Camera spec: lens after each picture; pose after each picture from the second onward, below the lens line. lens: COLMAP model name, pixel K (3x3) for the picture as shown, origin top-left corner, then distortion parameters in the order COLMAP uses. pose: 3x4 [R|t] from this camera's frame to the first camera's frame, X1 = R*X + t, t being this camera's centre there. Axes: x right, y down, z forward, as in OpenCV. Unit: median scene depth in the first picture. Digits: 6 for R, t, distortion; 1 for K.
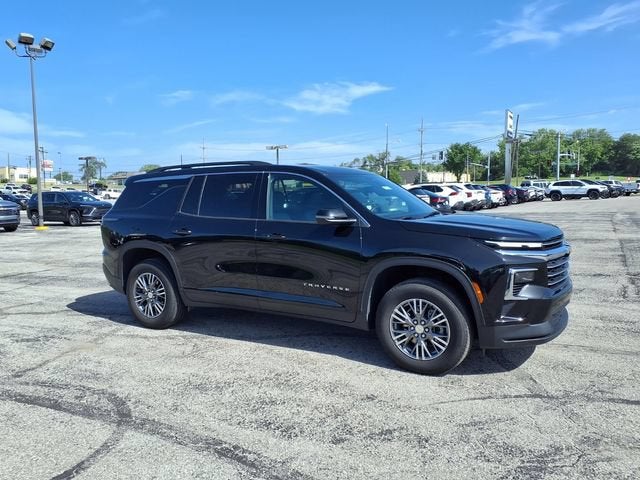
lens RADIAL K [[505.0, 0, 320.0], [0, 505.0, 240.0], [0, 0, 1]] dist [0.045915, -0.063490]
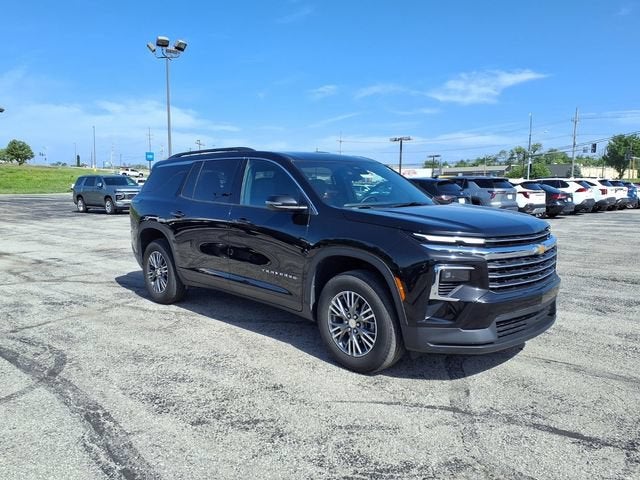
lens RADIAL K [[505.0, 0, 320.0], [0, 505.0, 240.0], [0, 0, 1]] dist [0.045915, -0.063490]
pose [[0.962653, 0.050689, -0.265952, 0.377760], [-0.047053, 0.998692, 0.020029, 0.003629], [0.266619, -0.006767, 0.963778, 0.074373]]
